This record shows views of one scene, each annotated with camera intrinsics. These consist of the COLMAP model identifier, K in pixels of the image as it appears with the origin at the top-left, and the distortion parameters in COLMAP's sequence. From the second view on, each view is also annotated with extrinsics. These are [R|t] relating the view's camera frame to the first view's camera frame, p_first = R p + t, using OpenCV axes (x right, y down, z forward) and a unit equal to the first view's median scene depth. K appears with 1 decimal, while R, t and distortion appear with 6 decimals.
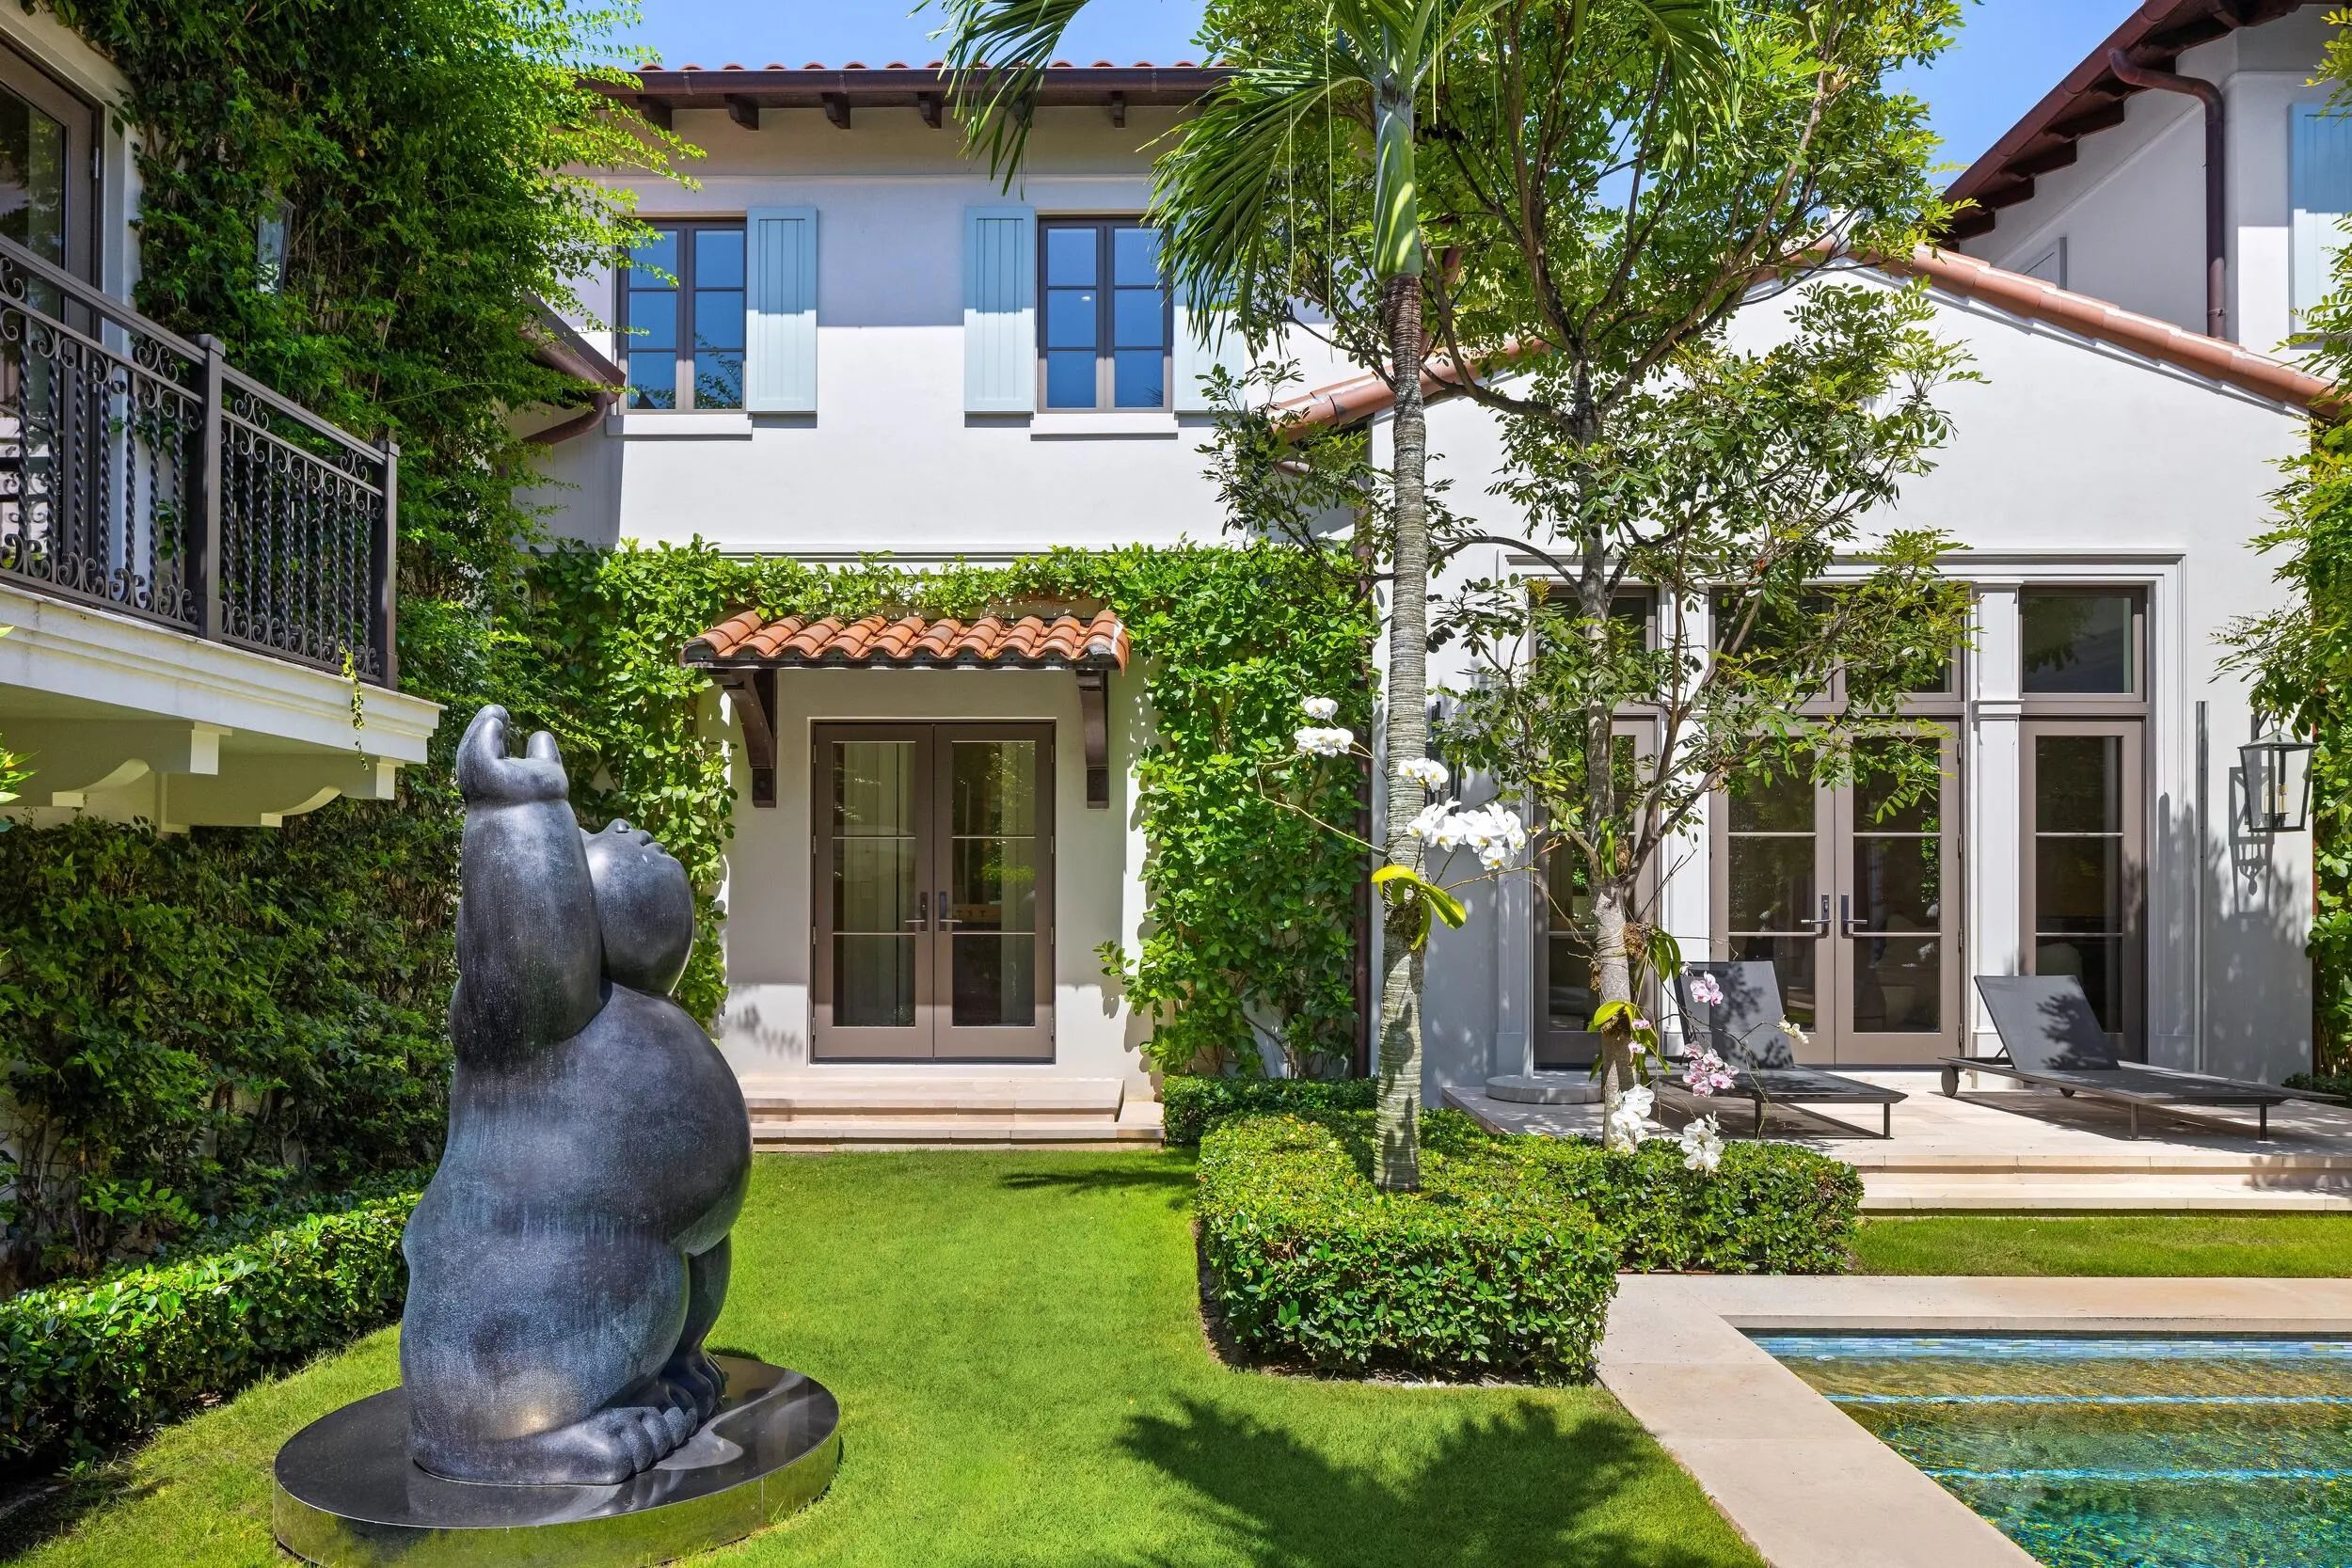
lens RADIAL K [[1606.1, 0, 1169.4], [0, 1606.1, 895.5], [0, 0, 1]] dist [-0.009735, 0.004978]
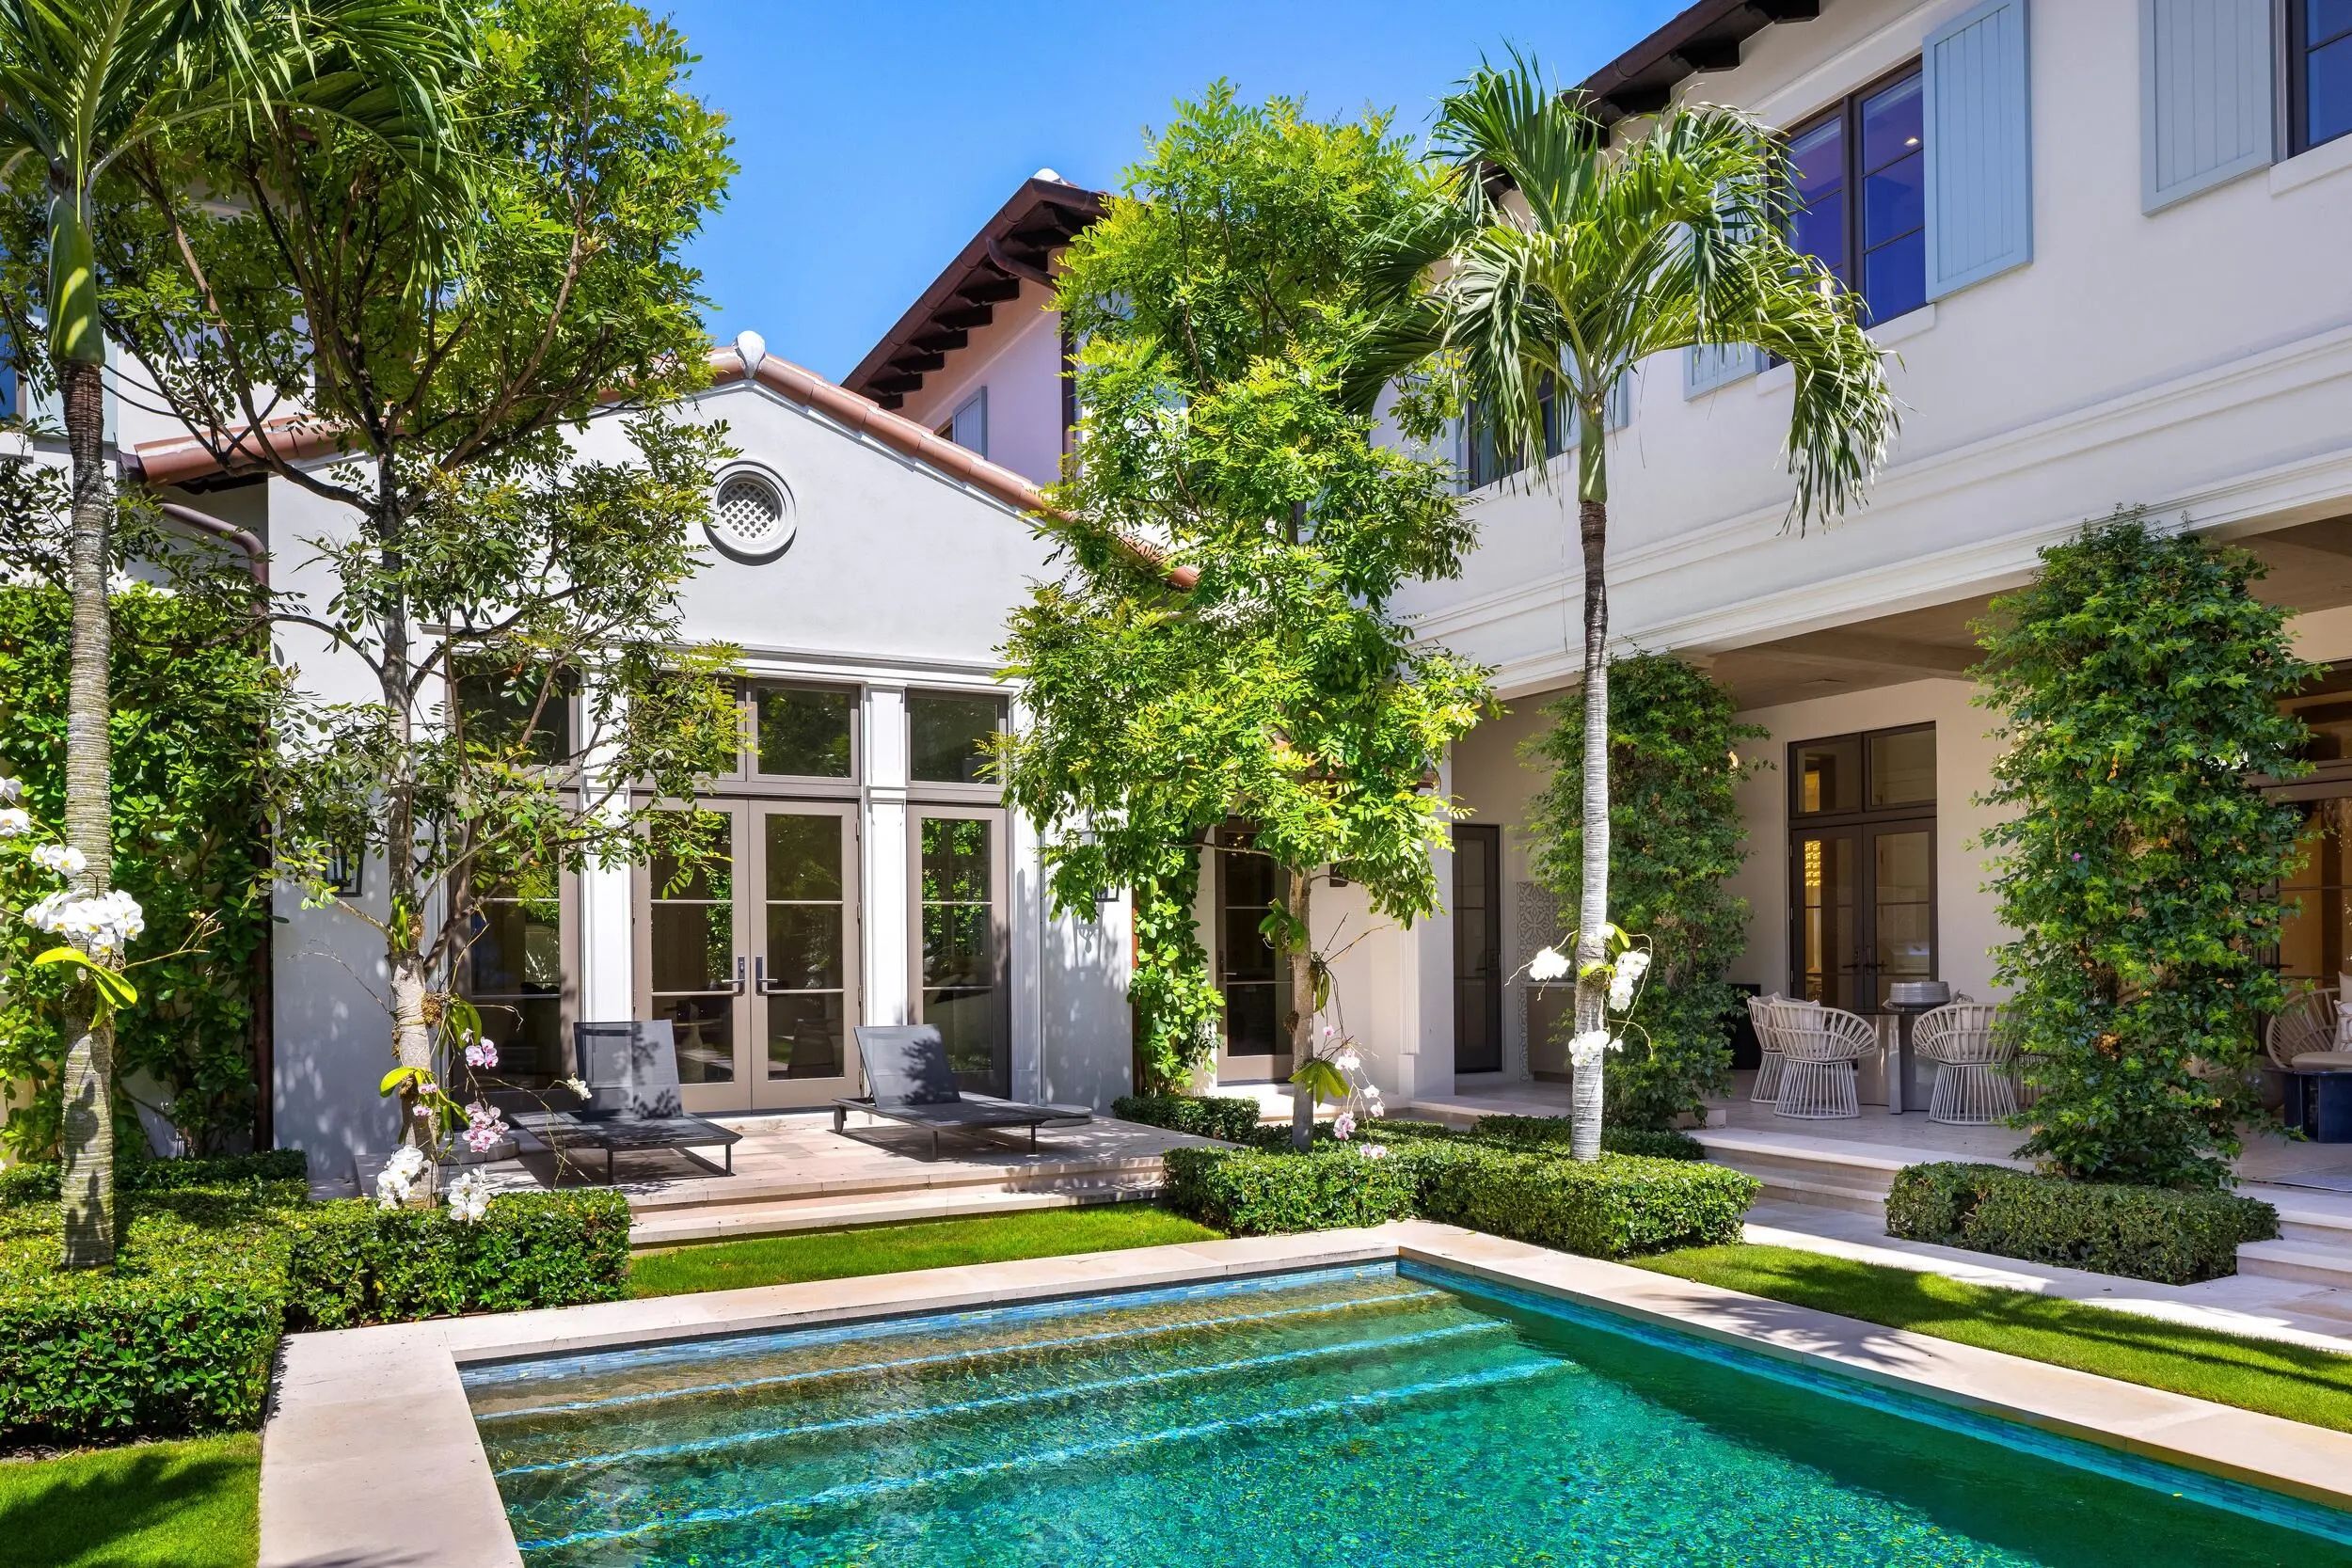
lens RADIAL K [[1606.1, 0, 1168.3], [0, 1606.1, 958.1], [0, 0, 1]] dist [-0.009735, 0.004978]
pose [[0.877855, -0.011764, 0.478783, 0.149515], [0.007596, 0.999915, 0.010640, -0.009744], [-0.478867, -0.005704, 0.877869, -0.120291]]
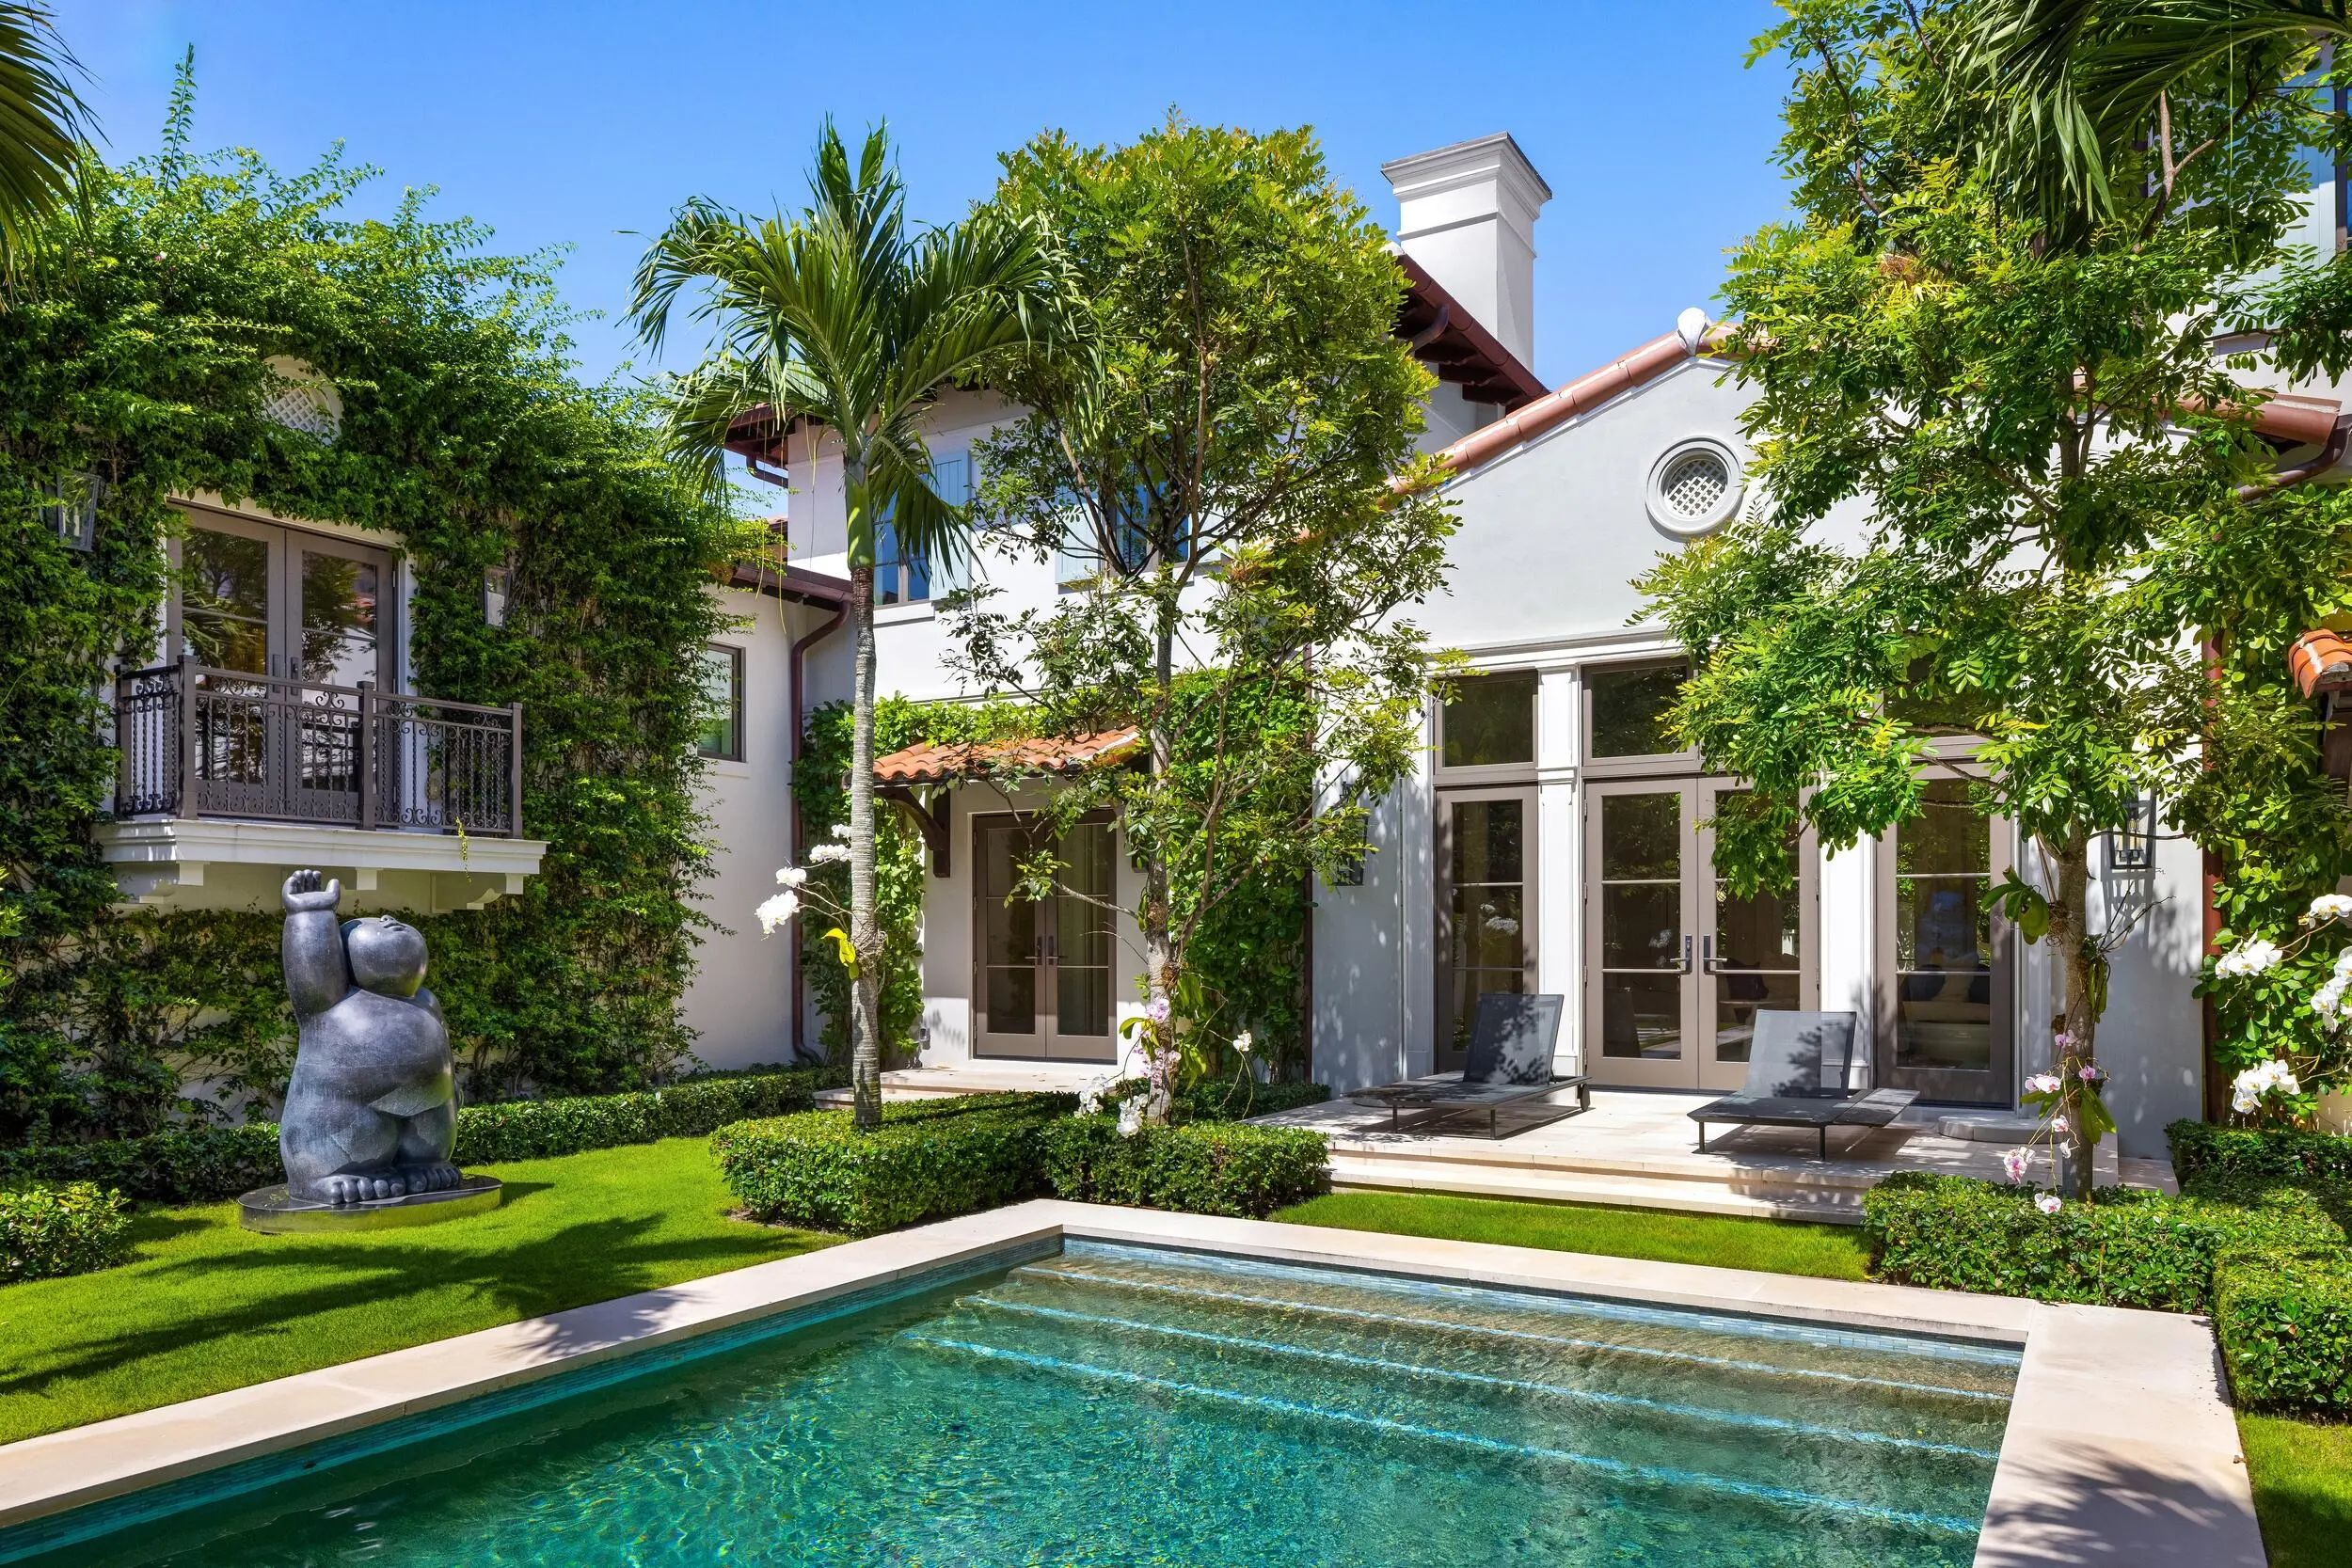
lens RADIAL K [[1606.1, 0, 1152.0], [0, 1606.1, 929.4], [0, 0, 1]] dist [-0.009735, 0.004978]
pose [[0.861954, -0.007232, -0.506935, 0.704504], [0.008442, 0.999964, 0.000088, -0.008228], [0.506917, -0.004356, 0.861984, -0.151379]]
